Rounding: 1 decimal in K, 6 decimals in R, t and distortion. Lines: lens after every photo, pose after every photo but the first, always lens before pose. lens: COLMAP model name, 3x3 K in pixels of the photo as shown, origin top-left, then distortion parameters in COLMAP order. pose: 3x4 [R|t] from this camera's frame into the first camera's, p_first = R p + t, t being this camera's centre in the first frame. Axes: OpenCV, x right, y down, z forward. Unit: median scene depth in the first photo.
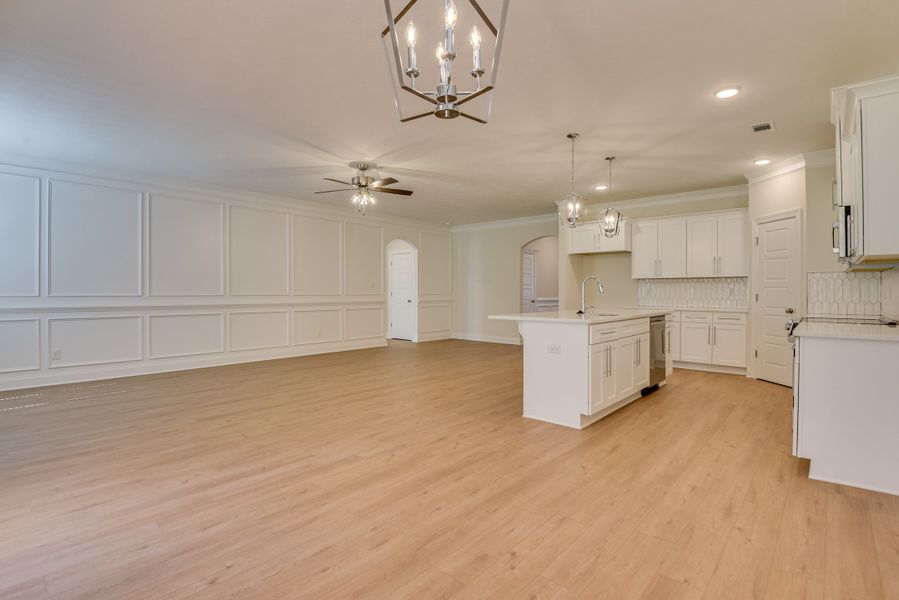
lens RADIAL K [[435.0, 0, 454.9], [0, 435.0, 292.0], [0, 0, 1]] dist [-0.002587, -0.030555]
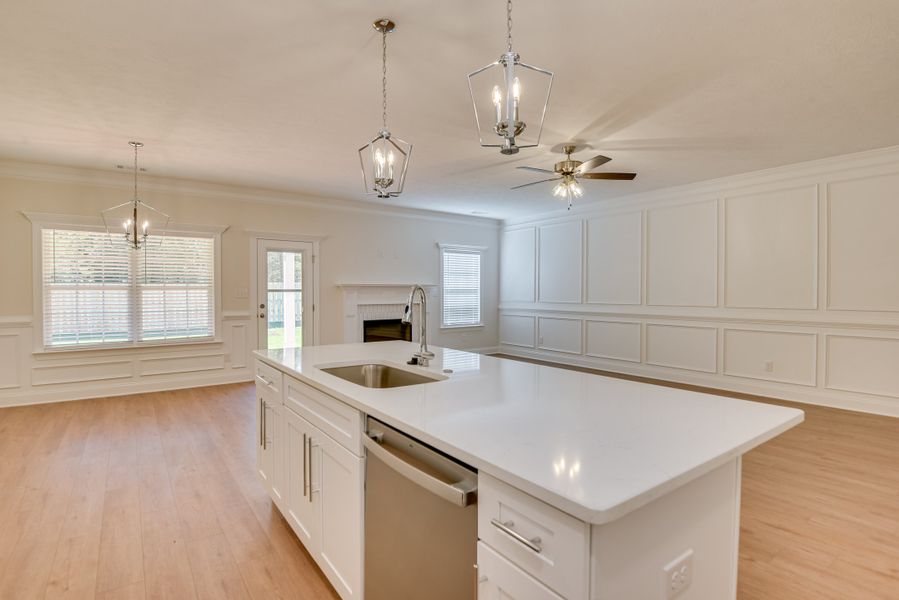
lens RADIAL K [[441.0, 0, 449.5], [0, 441.0, 300.0], [0, 0, 1]] dist [-0.001617, -0.020720]
pose [[-0.219854, 0.017386, -0.975378, 0.636111], [-0.000727, 0.999838, 0.017986, -0.024835], [0.975533, 0.004663, -0.219805, 0.969633]]
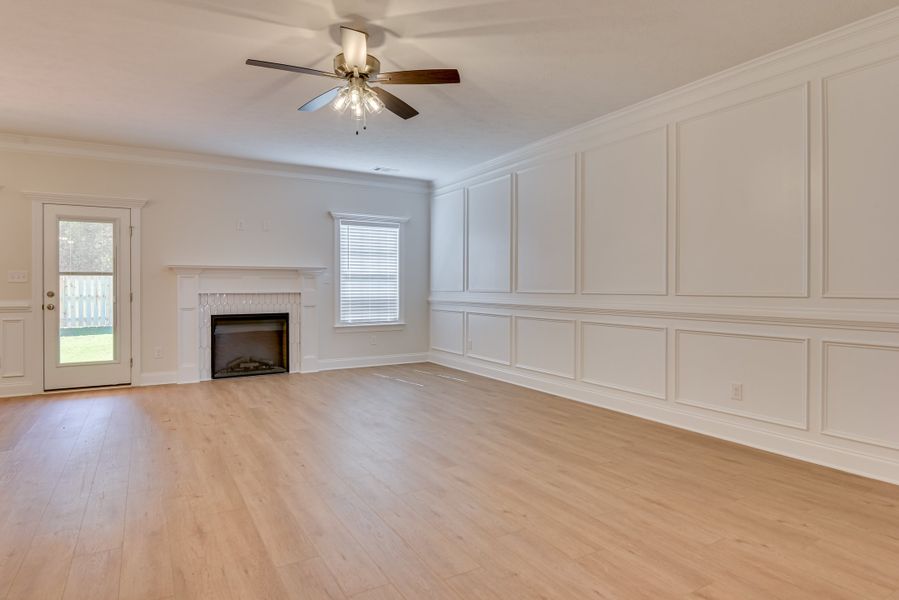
lens RADIAL K [[516.9, 0, 451.3], [0, 516.9, 289.3], [0, 0, 1]] dist [-0.002308, -0.003111]
pose [[-0.313919, 0.003681, -0.949443, 0.319969], [-0.000818, 0.999991, 0.004147, -0.001568], [0.949449, 0.002079, -0.313913, 1.295314]]
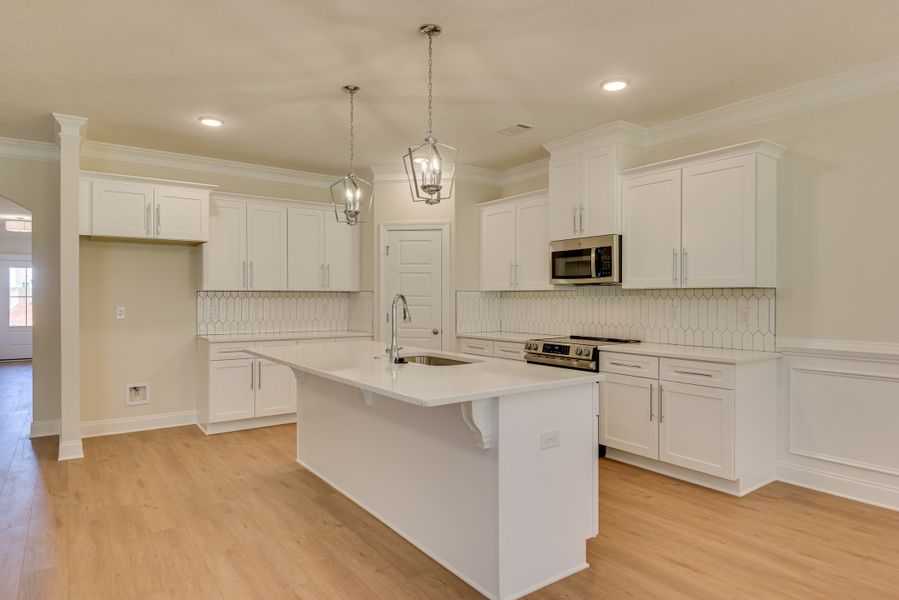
lens RADIAL K [[531.0, 0, 453.6], [0, 531.0, 298.7], [0, 0, 1]] dist [0.001045, -0.002976]
pose [[0.219198, -0.003335, 0.975675, -0.289334], [0.001134, 0.999994, 0.003164, -0.027934], [-0.975680, 0.000413, 0.219200, 0.672000]]
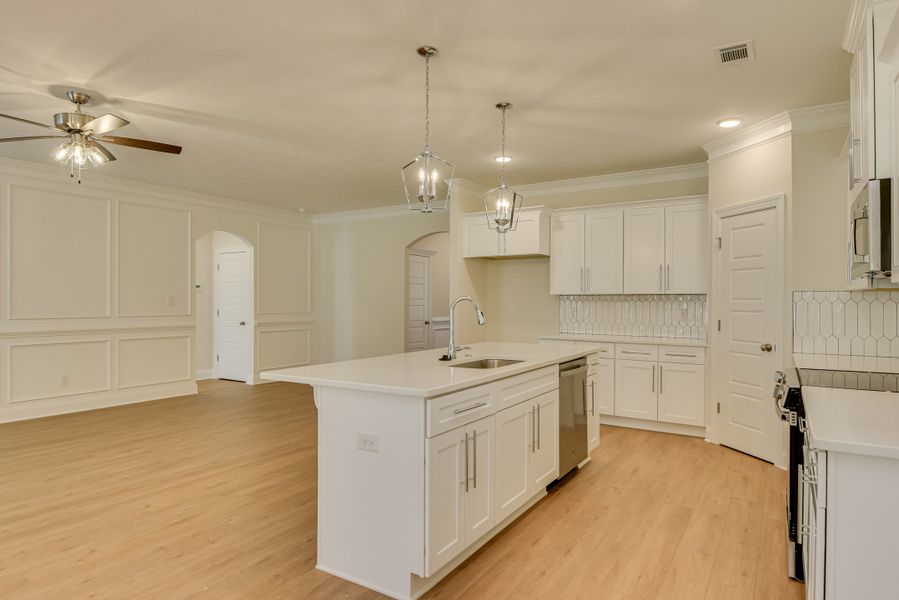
lens RADIAL K [[531.0, 0, 453.6], [0, 531.0, 298.7], [0, 0, 1]] dist [0.001045, -0.002976]
pose [[0.987222, 0.003228, 0.159316, 0.157775], [-0.002423, 0.999983, -0.005251, -0.025584], [-0.159330, 0.004798, 0.987214, 0.247328]]
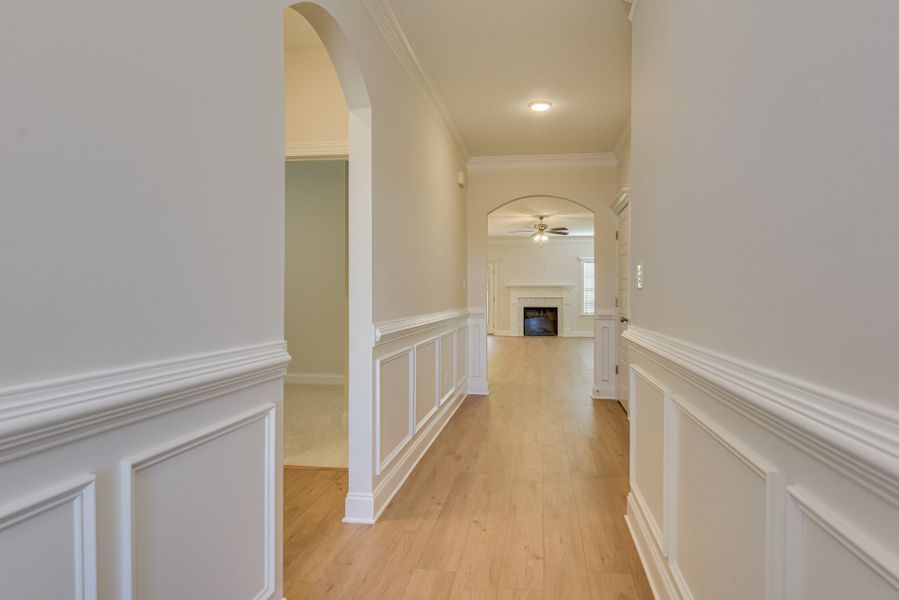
lens RADIAL K [[531.0, 0, 453.6], [0, 531.0, 298.7], [0, 0, 1]] dist [0.001045, -0.002976]
pose [[-0.838405, -0.003057, -0.545039, 1.154289], [-0.004411, 0.999990, 0.001176, 0.017411], [0.545030, 0.003390, -0.838410, 2.486112]]
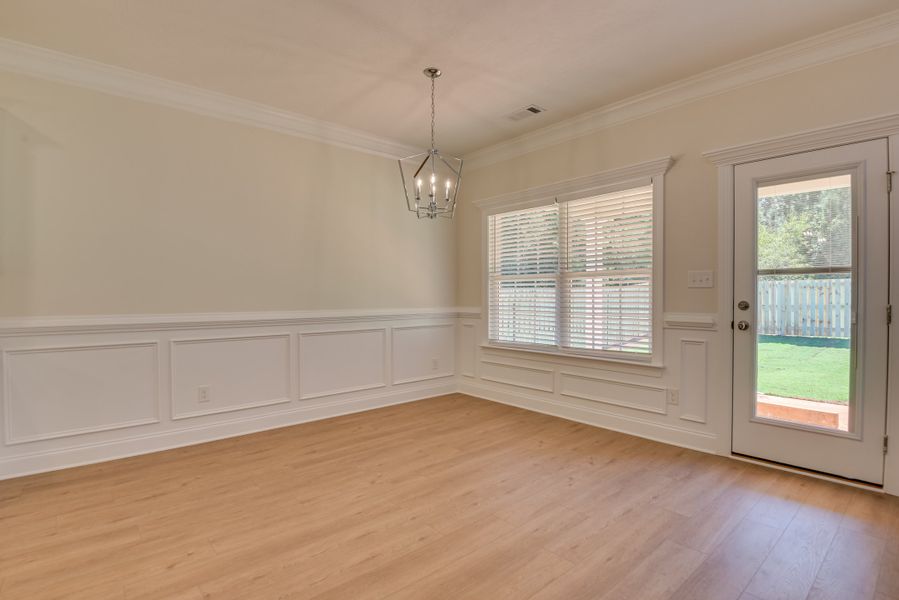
lens RADIAL K [[441.0, 0, 449.5], [0, 441.0, 300.0], [0, 0, 1]] dist [-0.001617, -0.020720]
pose [[-0.991396, -0.001201, 0.130888, -0.103019], [0.000440, 0.999922, 0.012504, -0.001191], [-0.130892, 0.012454, -0.991318, 0.820412]]
